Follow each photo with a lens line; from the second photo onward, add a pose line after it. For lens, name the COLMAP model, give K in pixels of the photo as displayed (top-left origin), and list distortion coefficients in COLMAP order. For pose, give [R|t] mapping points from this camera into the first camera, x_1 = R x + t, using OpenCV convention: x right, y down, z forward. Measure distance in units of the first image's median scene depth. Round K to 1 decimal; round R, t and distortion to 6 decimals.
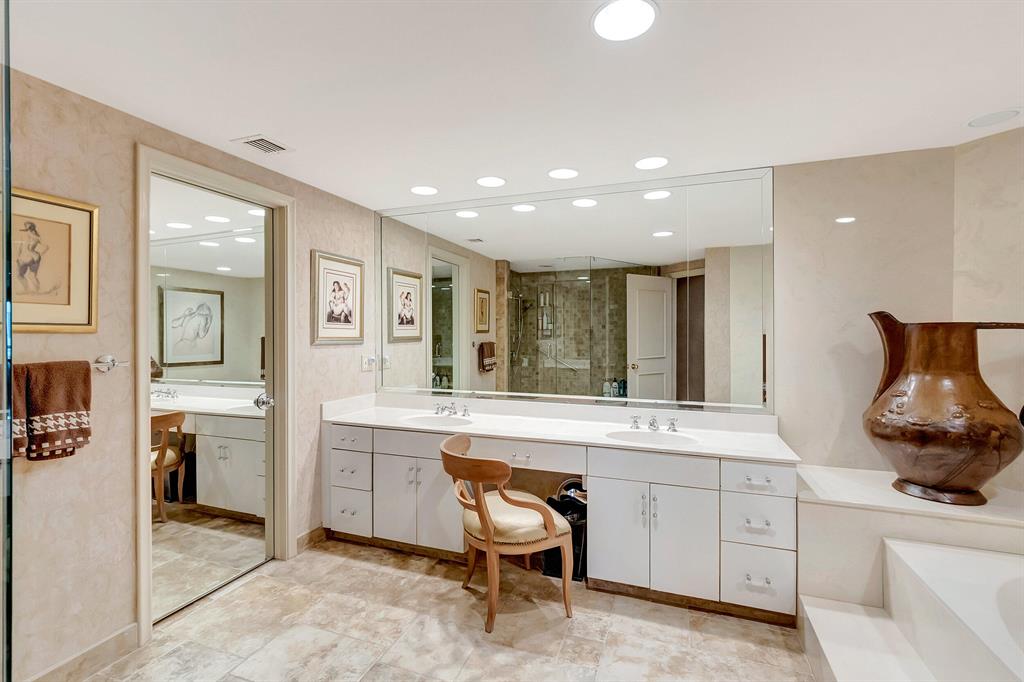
lens RADIAL K [[461.8, 0, 513.7], [0, 461.8, 339.0], [0, 0, 1]] dist [0.001275, 0.000223]
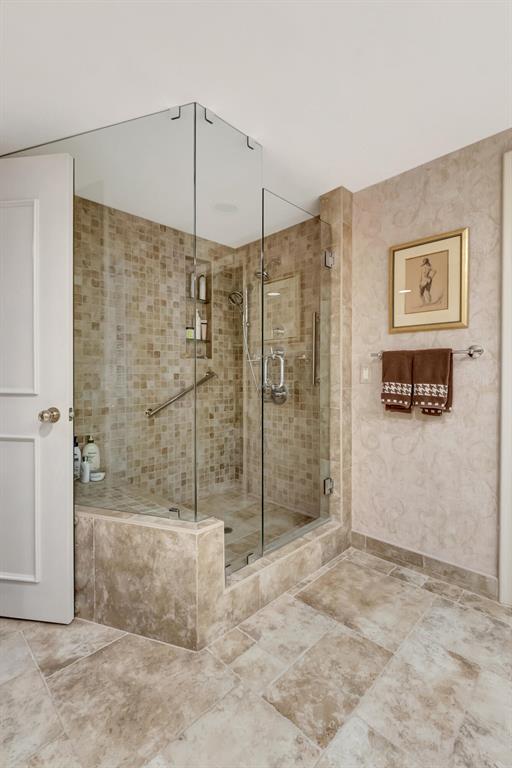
lens RADIAL K [[346.3, 0, 256.5], [0, 346.3, 378.1], [0, 0, 1]] dist [0.001275, 0.000223]
pose [[-0.398002, 0.016817, -0.917230, 0.233533], [-0.001869, 0.999815, 0.019143, 0.119458], [0.917383, 0.009333, -0.397897, 0.920015]]
